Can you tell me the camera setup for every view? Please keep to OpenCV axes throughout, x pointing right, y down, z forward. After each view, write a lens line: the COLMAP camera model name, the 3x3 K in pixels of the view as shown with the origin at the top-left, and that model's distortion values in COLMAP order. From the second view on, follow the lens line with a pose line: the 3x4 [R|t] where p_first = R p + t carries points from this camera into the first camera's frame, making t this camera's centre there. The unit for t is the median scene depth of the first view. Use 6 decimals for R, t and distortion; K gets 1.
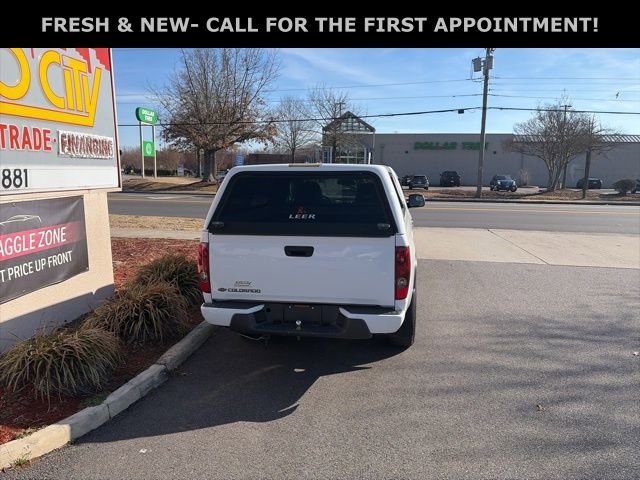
lens RADIAL K [[483.1, 0, 323.1], [0, 483.1, 246.2], [0, 0, 1]] dist [0.027578, -0.010900]
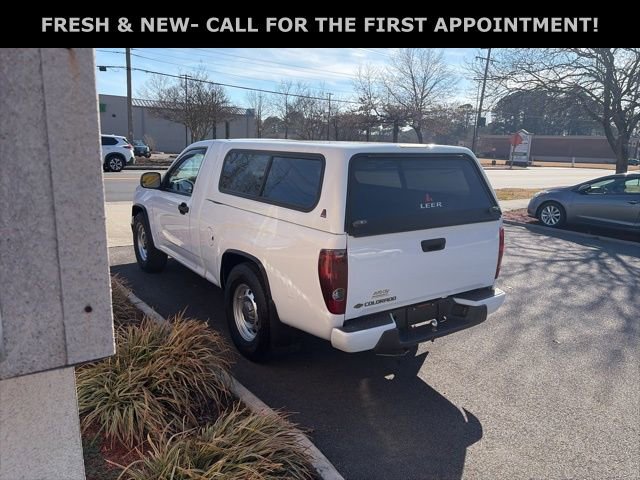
lens RADIAL K [[475.2, 0, 319.1], [0, 475.2, 252.9], [0, 0, 1]] dist [0.028383, -0.003191]
pose [[0.712545, -0.140107, 0.687495, -0.702010], [0.079167, 0.989657, 0.119634, -0.083982], [-0.697145, -0.030818, 0.716267, 0.453921]]
